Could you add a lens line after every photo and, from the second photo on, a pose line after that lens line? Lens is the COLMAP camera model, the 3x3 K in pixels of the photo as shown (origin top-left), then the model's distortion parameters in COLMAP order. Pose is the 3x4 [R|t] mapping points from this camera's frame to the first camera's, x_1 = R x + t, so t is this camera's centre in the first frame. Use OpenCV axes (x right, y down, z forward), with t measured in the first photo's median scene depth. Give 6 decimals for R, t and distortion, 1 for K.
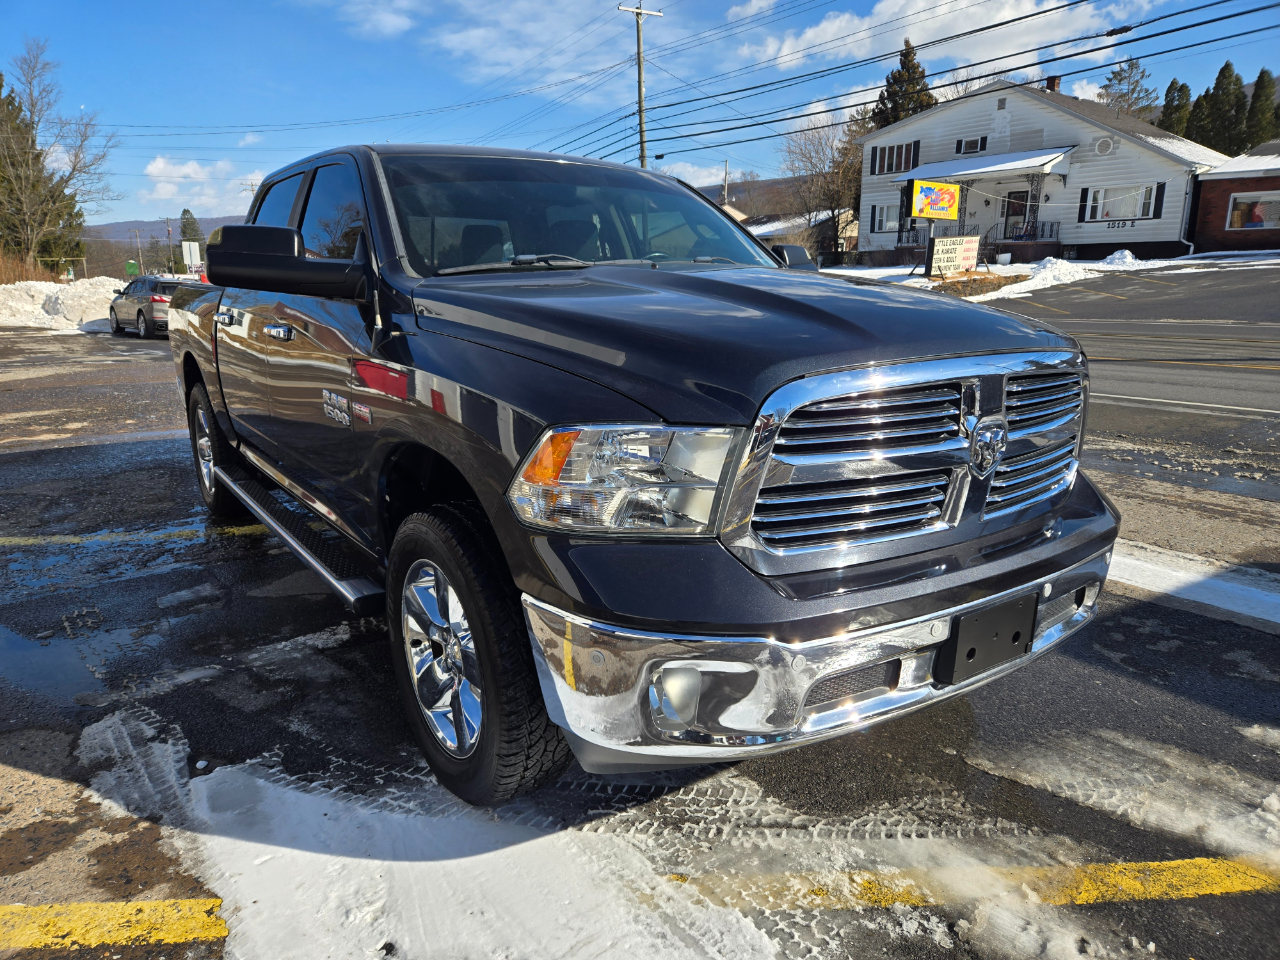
lens RADIAL K [[844.1, 0, 616.8], [0, 844.1, 487.0], [0, 0, 1]] dist [0.063220, -0.042725]
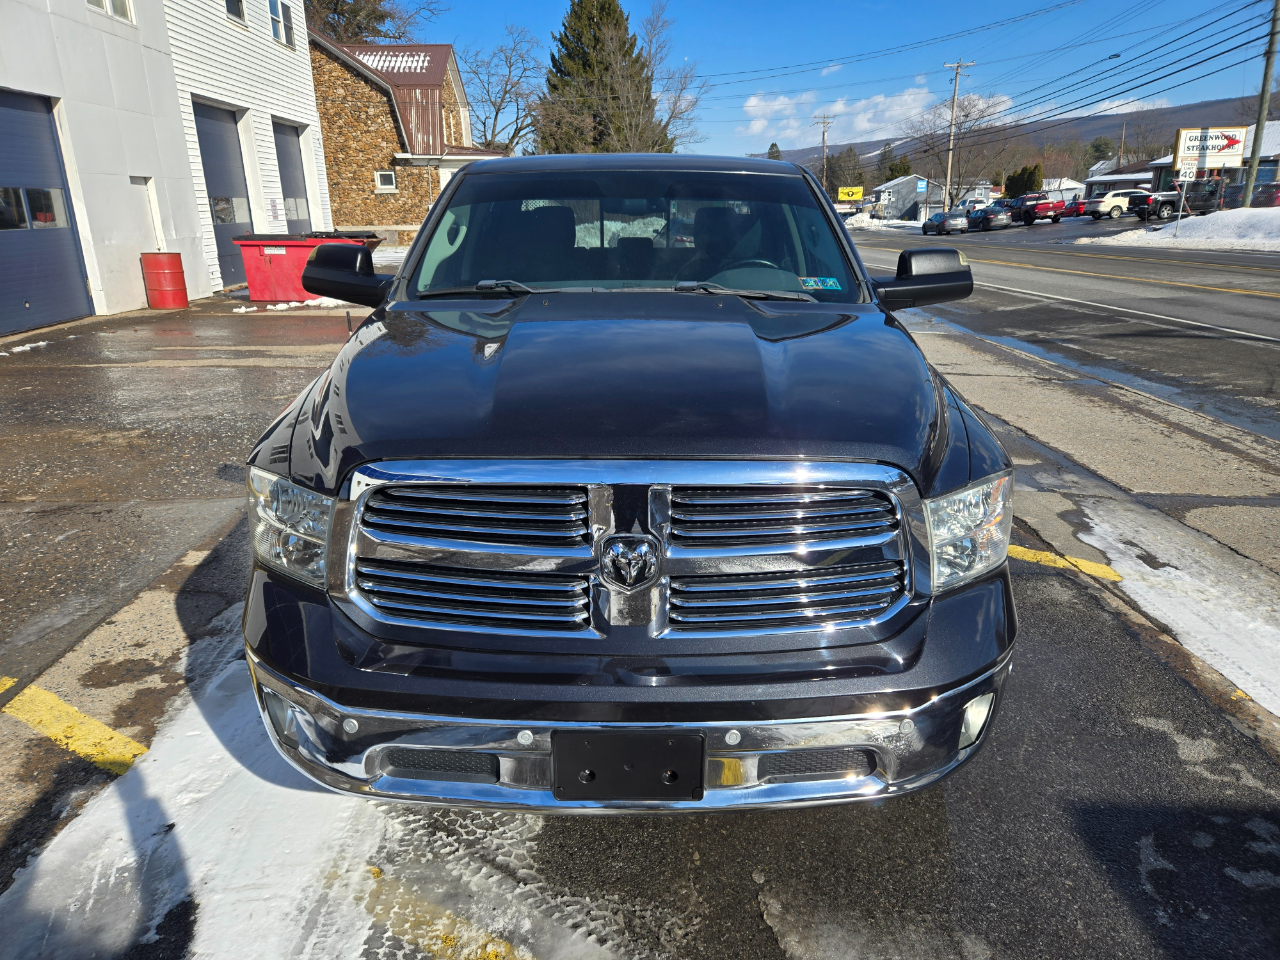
lens RADIAL K [[841.3, 0, 635.1], [0, 841.3, 481.7], [0, 0, 1]] dist [0.067869, -0.046112]
pose [[0.826073, 0.174240, -0.535951, 0.637779], [-0.135001, 0.984497, 0.111984, -0.160681], [0.547154, -0.020153, 0.836789, 0.191594]]
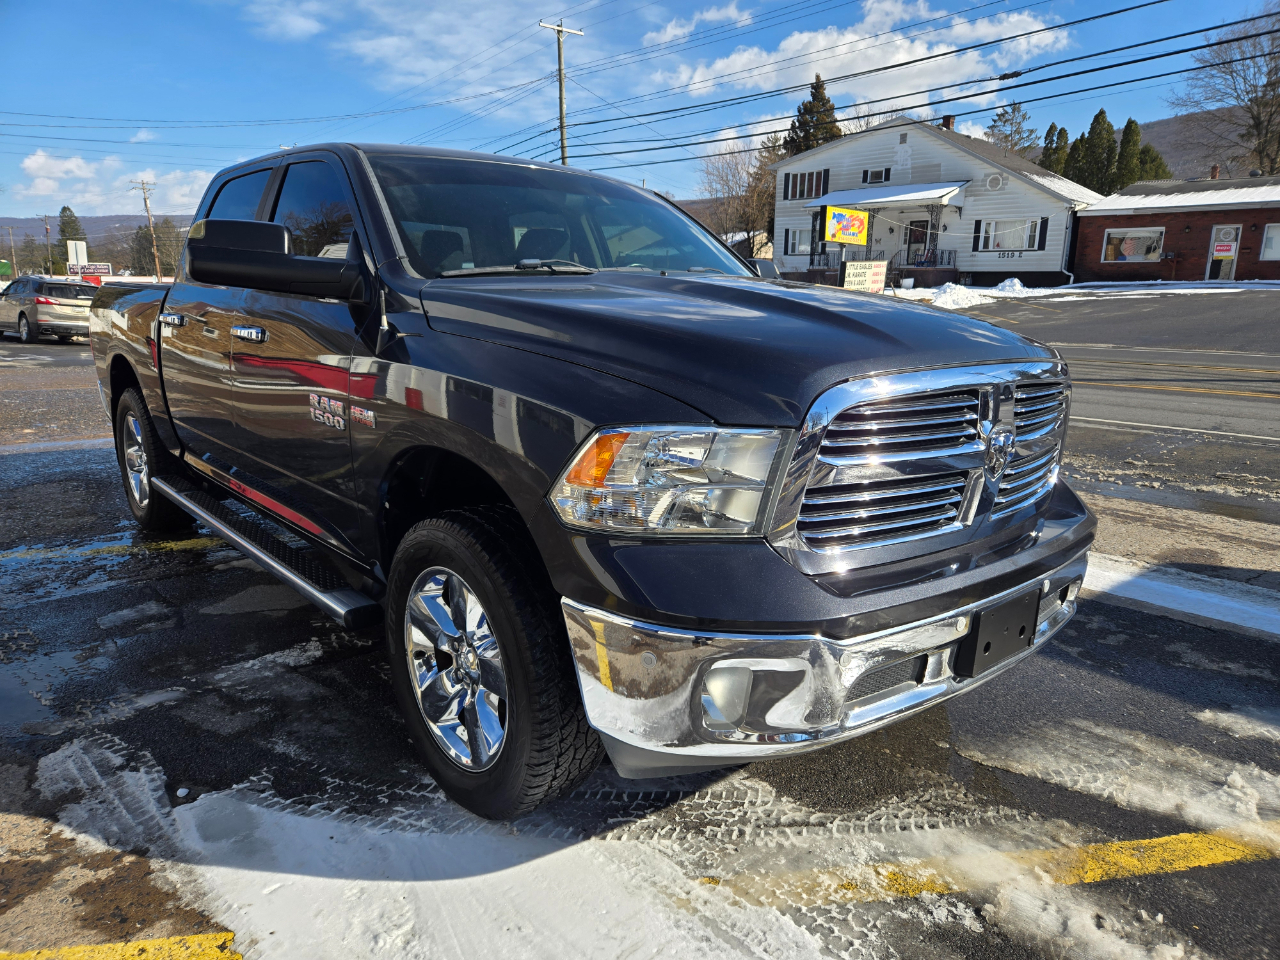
lens RADIAL K [[844.4, 0, 640.0], [0, 844.4, 480.0], [0, 0, 1]] dist [0.059902, -0.039985]
pose [[0.992608, -0.002468, 0.121338, -0.095965], [0.005441, 0.999693, -0.024171, 0.009116], [-0.121241, 0.024652, 0.992317, 0.004604]]
